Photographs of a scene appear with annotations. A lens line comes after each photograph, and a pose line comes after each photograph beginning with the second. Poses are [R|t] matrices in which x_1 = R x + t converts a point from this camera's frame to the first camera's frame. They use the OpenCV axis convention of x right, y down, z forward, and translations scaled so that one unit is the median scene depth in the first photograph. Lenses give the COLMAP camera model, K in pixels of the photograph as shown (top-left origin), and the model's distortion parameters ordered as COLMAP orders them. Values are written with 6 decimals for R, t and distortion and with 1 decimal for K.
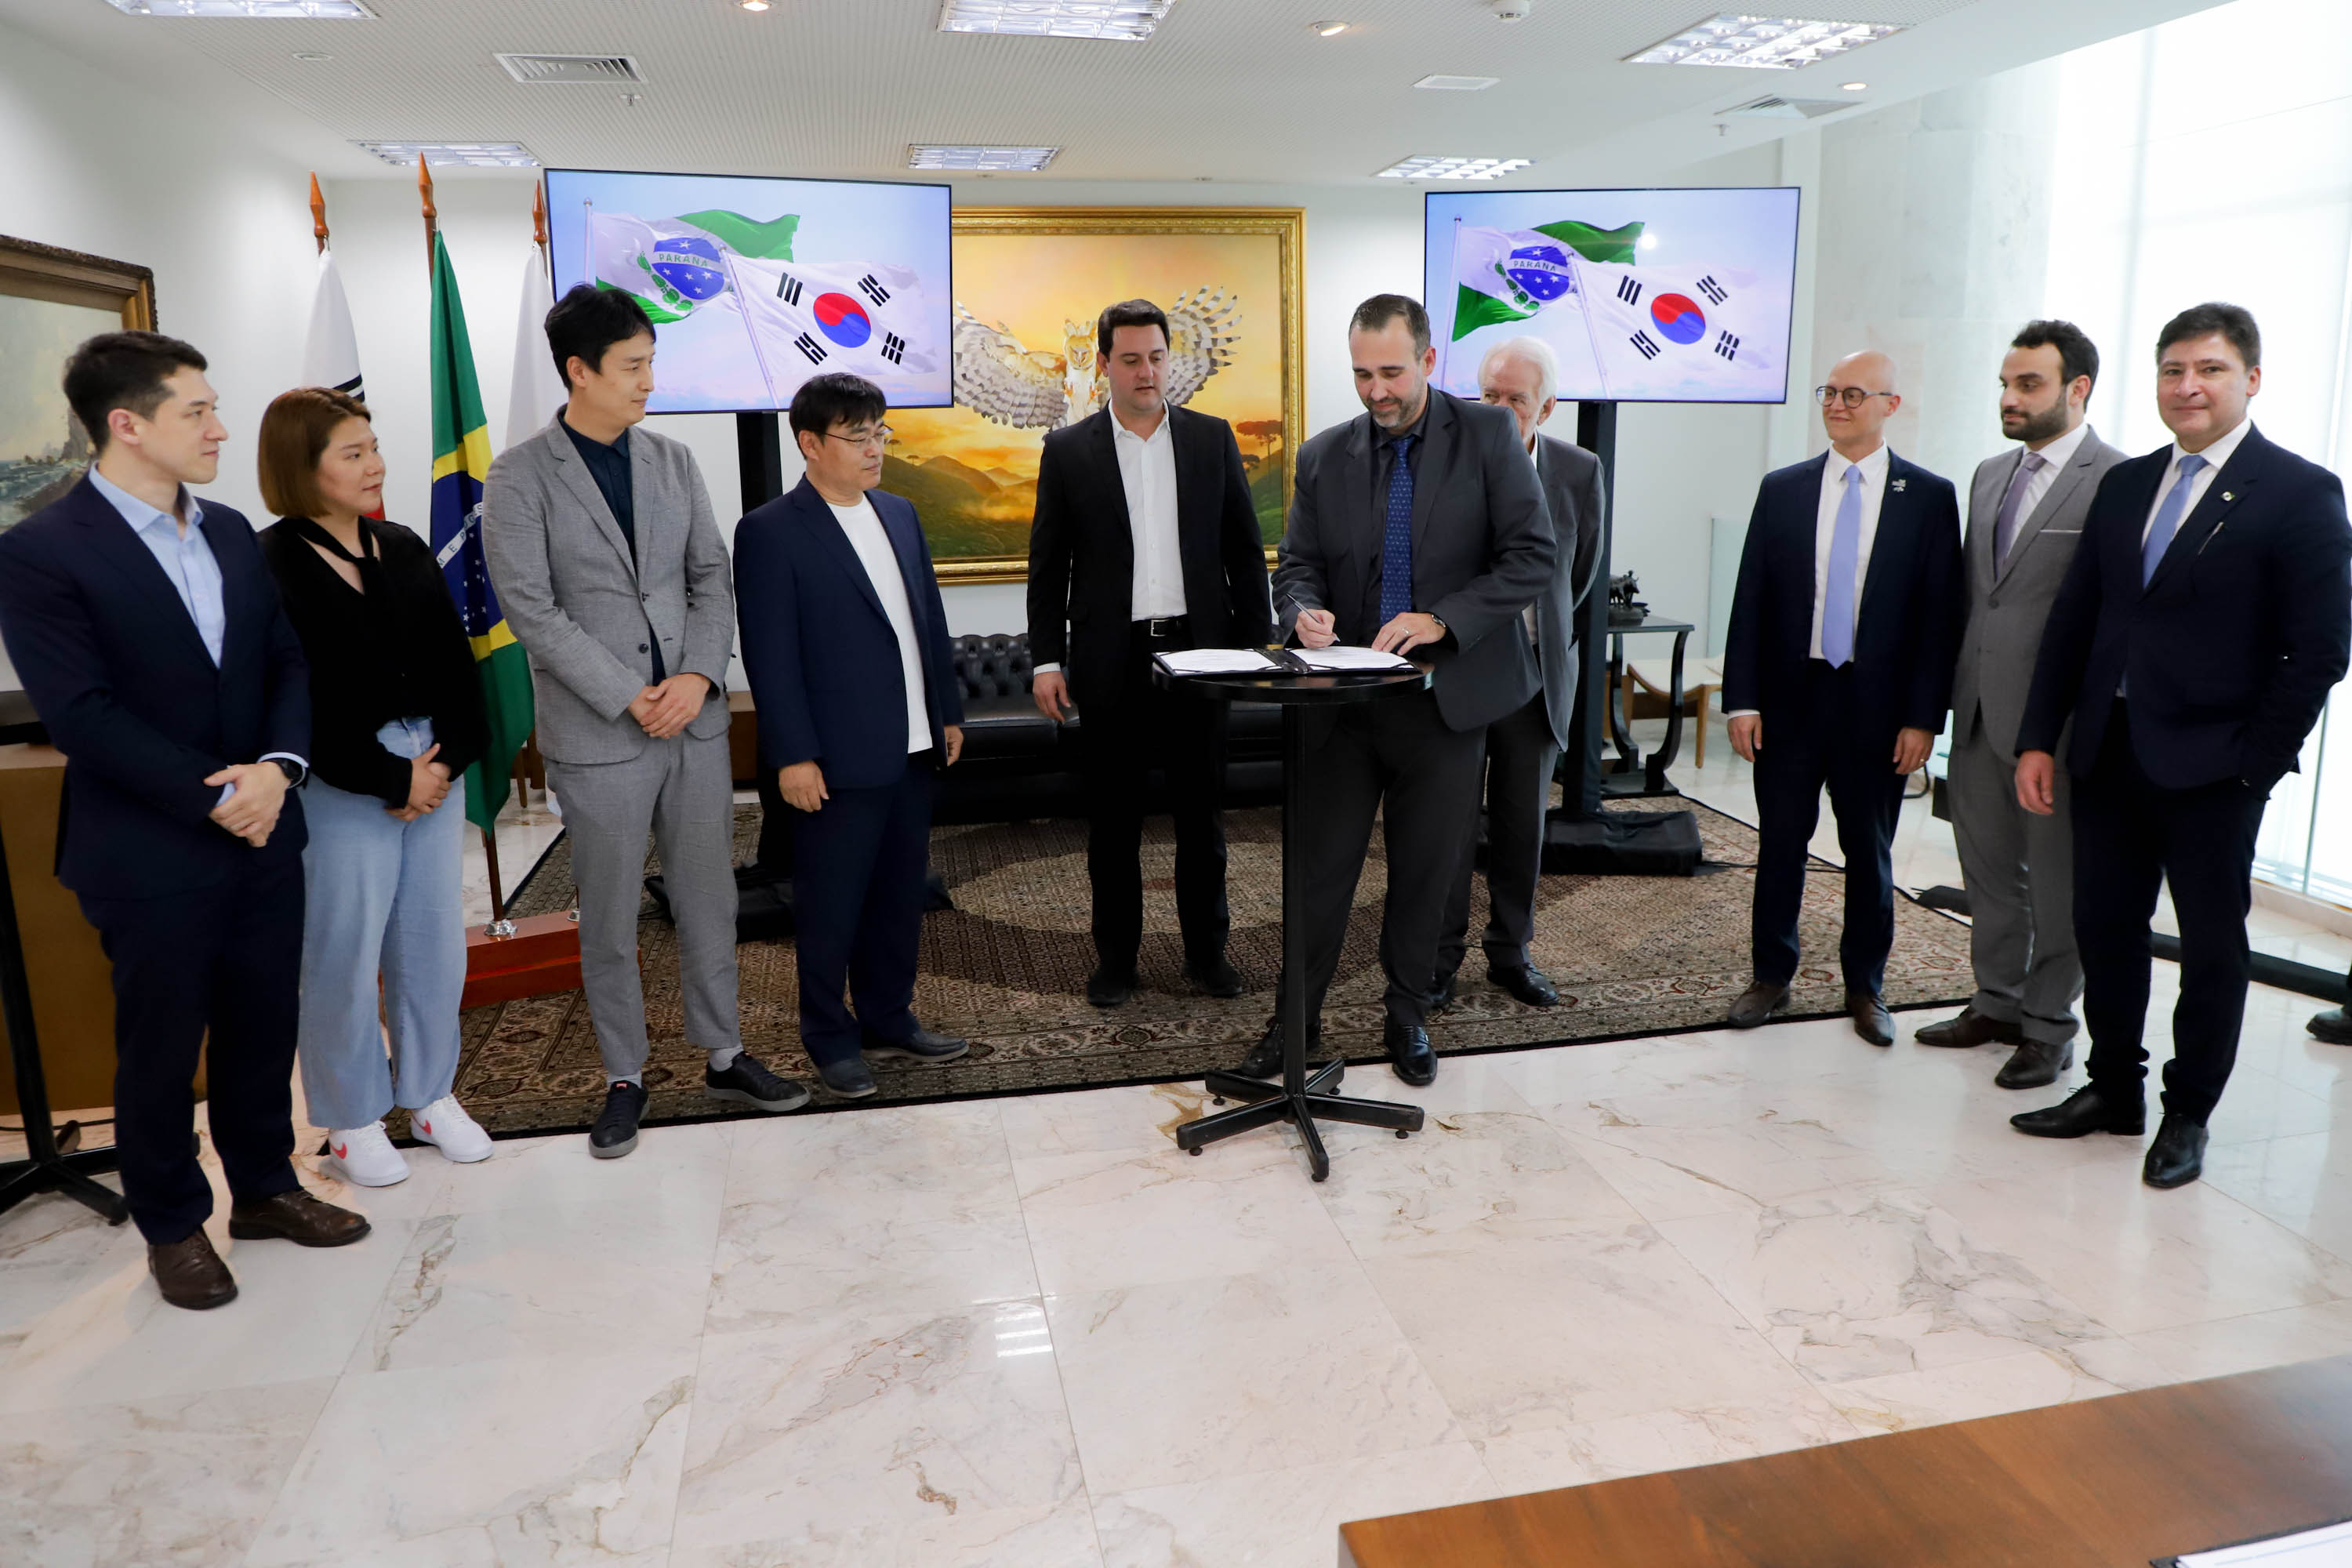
lens RADIAL K [[1646.4, 0, 1226.5], [0, 1646.4, 780.4], [0, 0, 1]] dist [-0.078446, 0.035550]
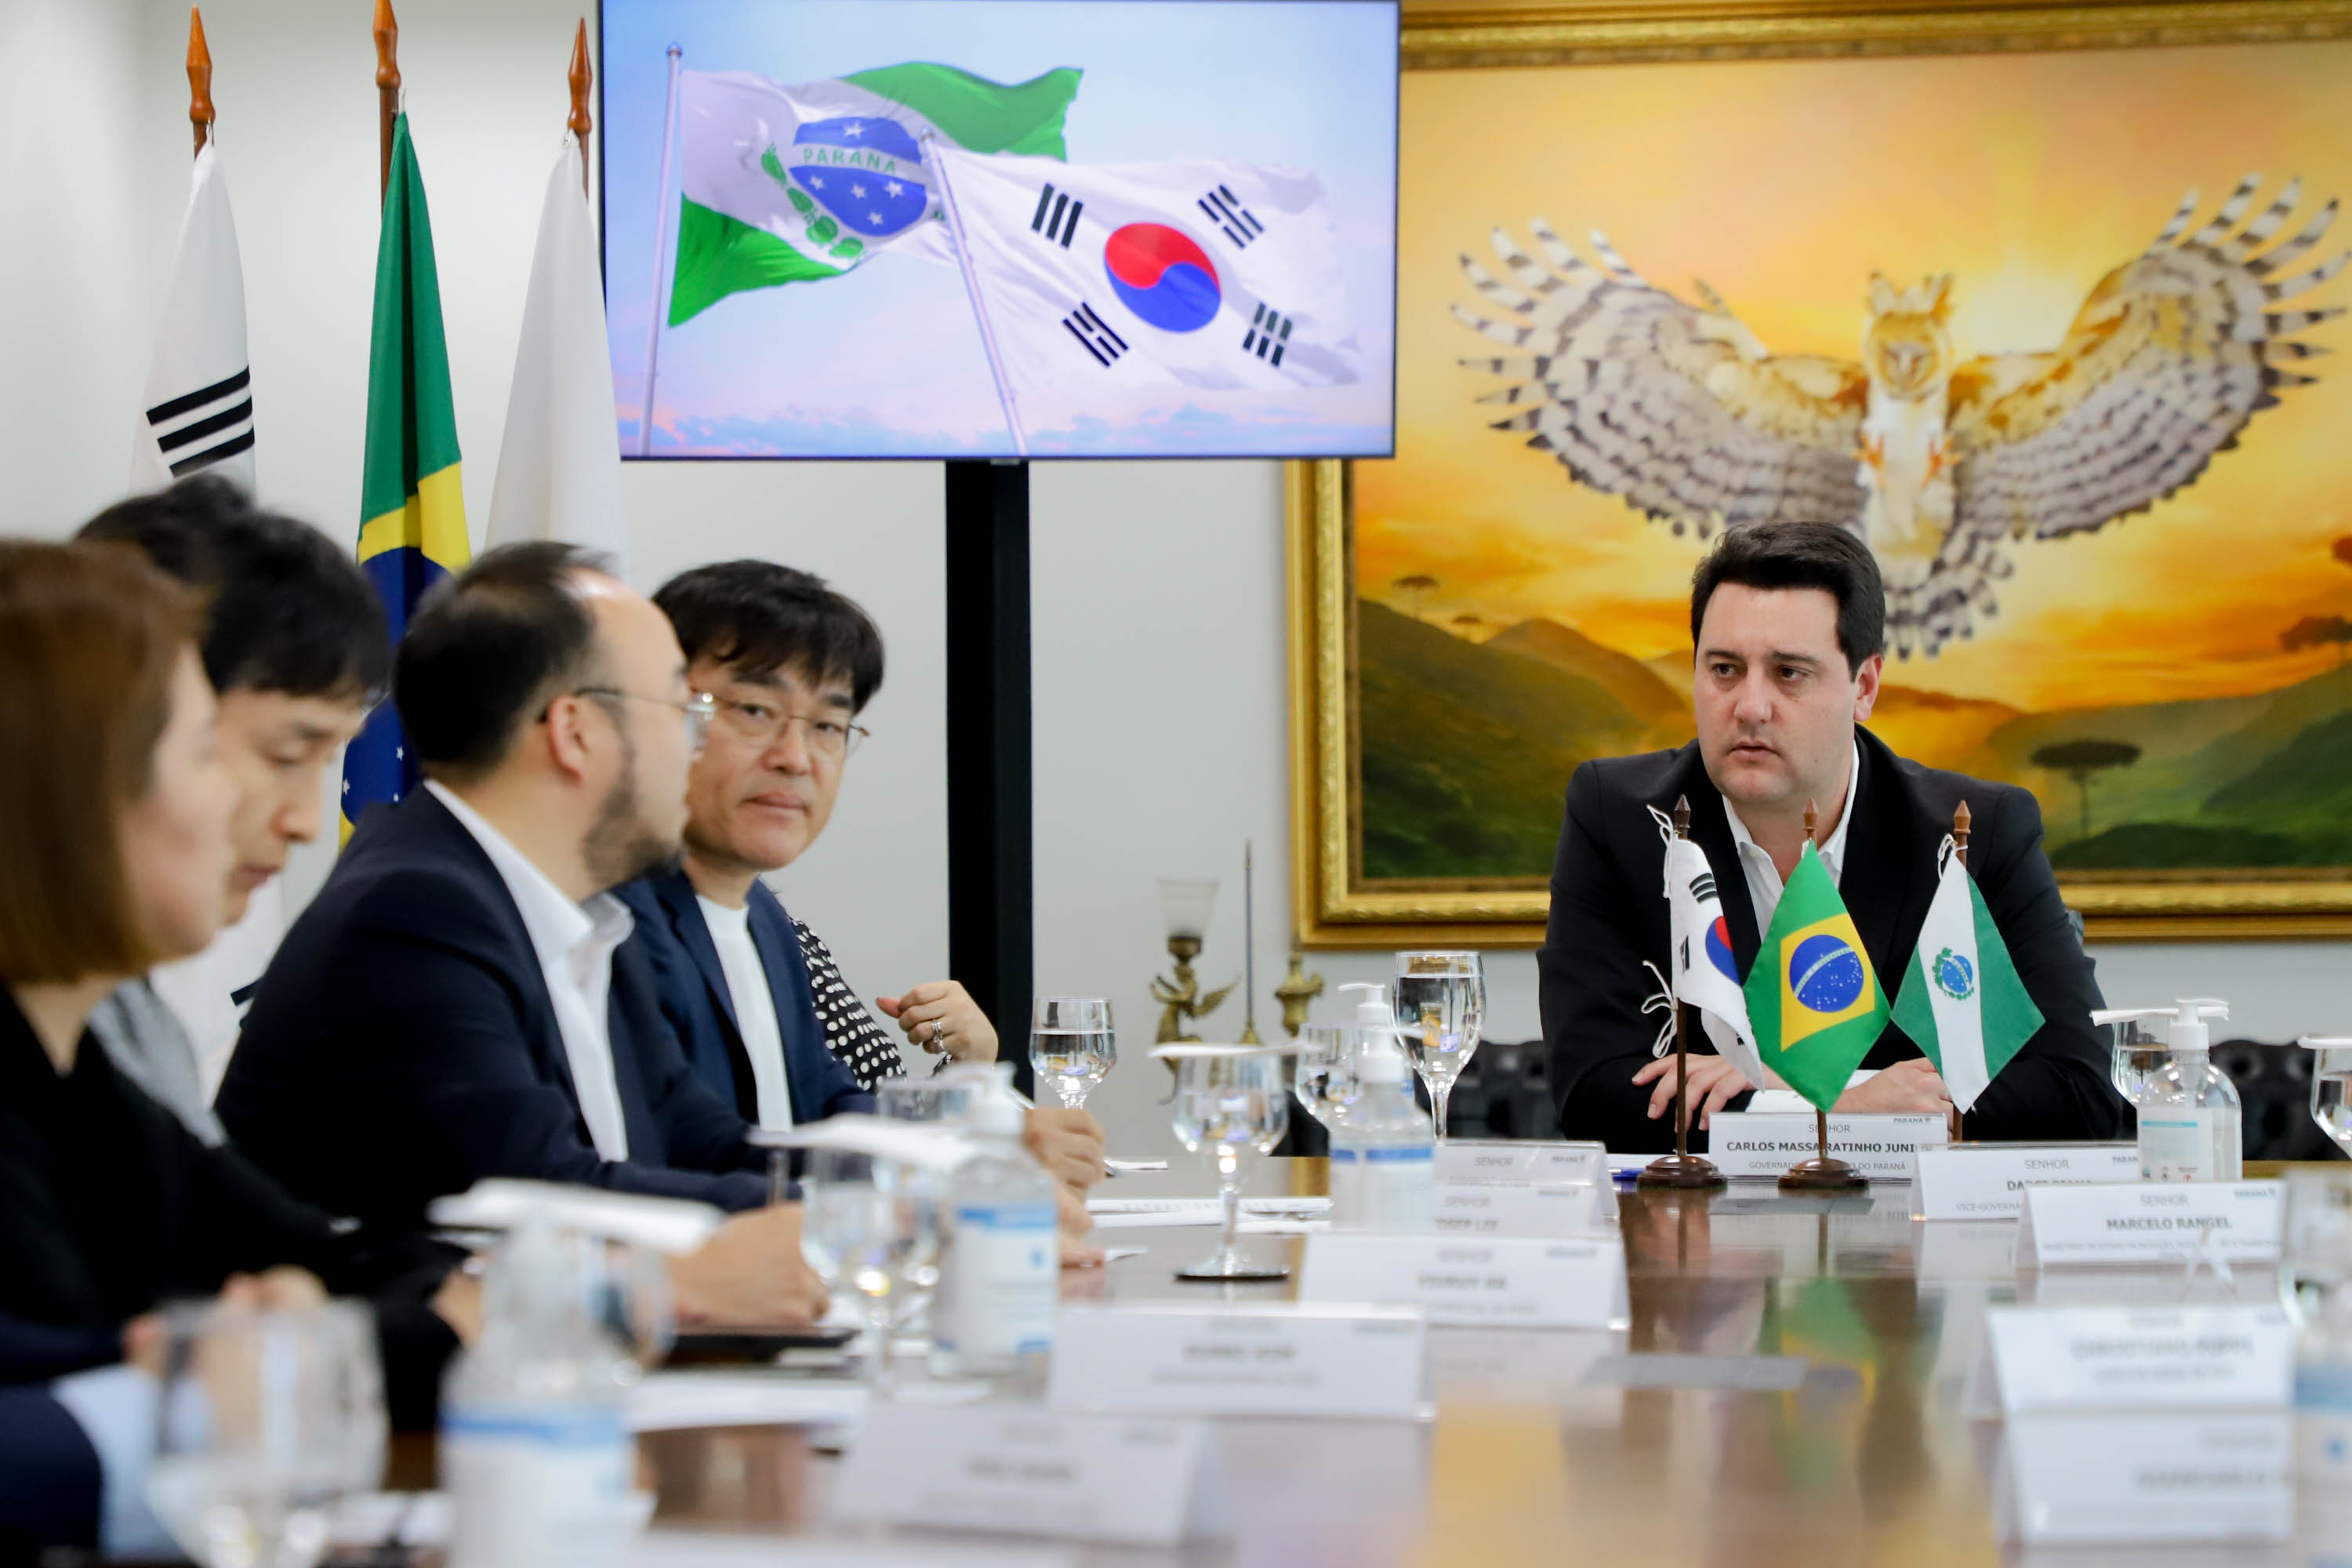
lens RADIAL K [[8186.7, 0, 1236.7], [0, 8186.7, 833.3], [0, 0, 1]] dist [0.744340, 0.000000]
pose [[0.949108, 0.007804, -0.314855, 0.520822], [-0.072724, 0.978107, -0.194980, 0.332449], [0.306441, 0.207955, 0.928897, -1.153329]]
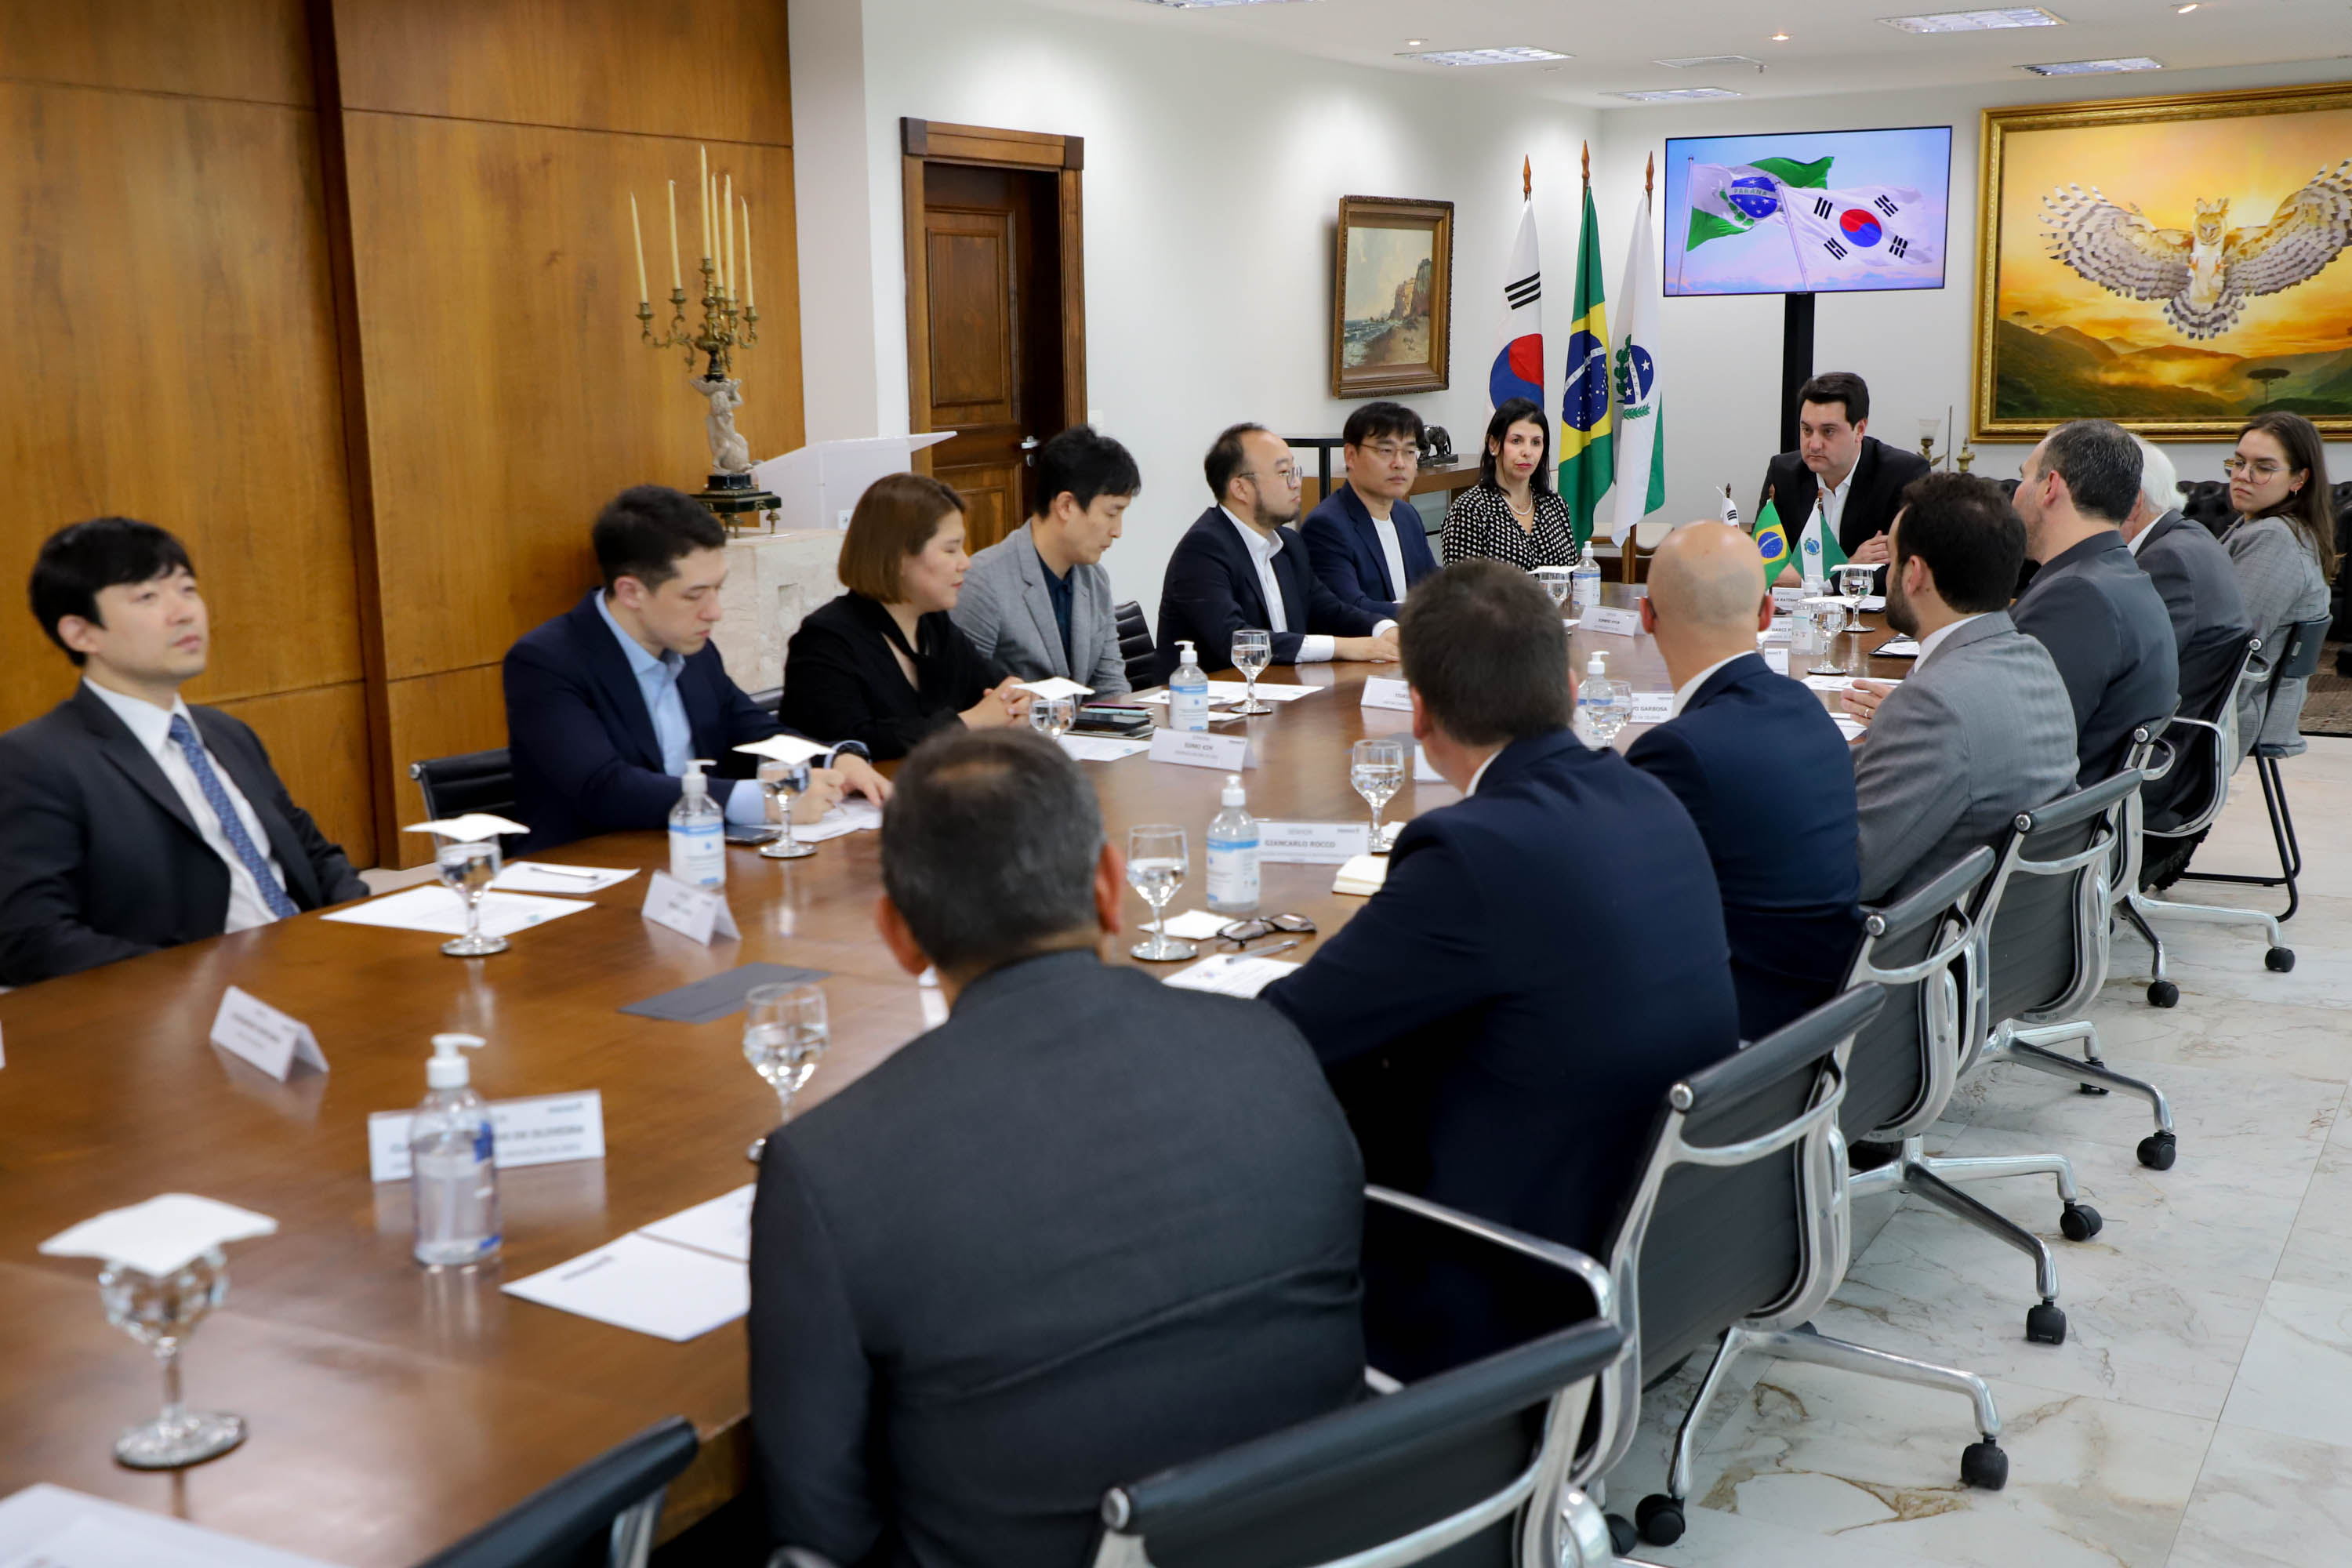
lens RADIAL K [[2651.4, 0, 1209.6], [0, 2651.4, 765.1], [0, 0, 1]] dist [0.120282, 0.000000]
pose [[0.755482, 0.113143, -0.645326, 0.839171], [-0.137460, 0.990426, 0.012723, 0.215374], [0.640587, 0.079095, 0.763801, -1.042401]]
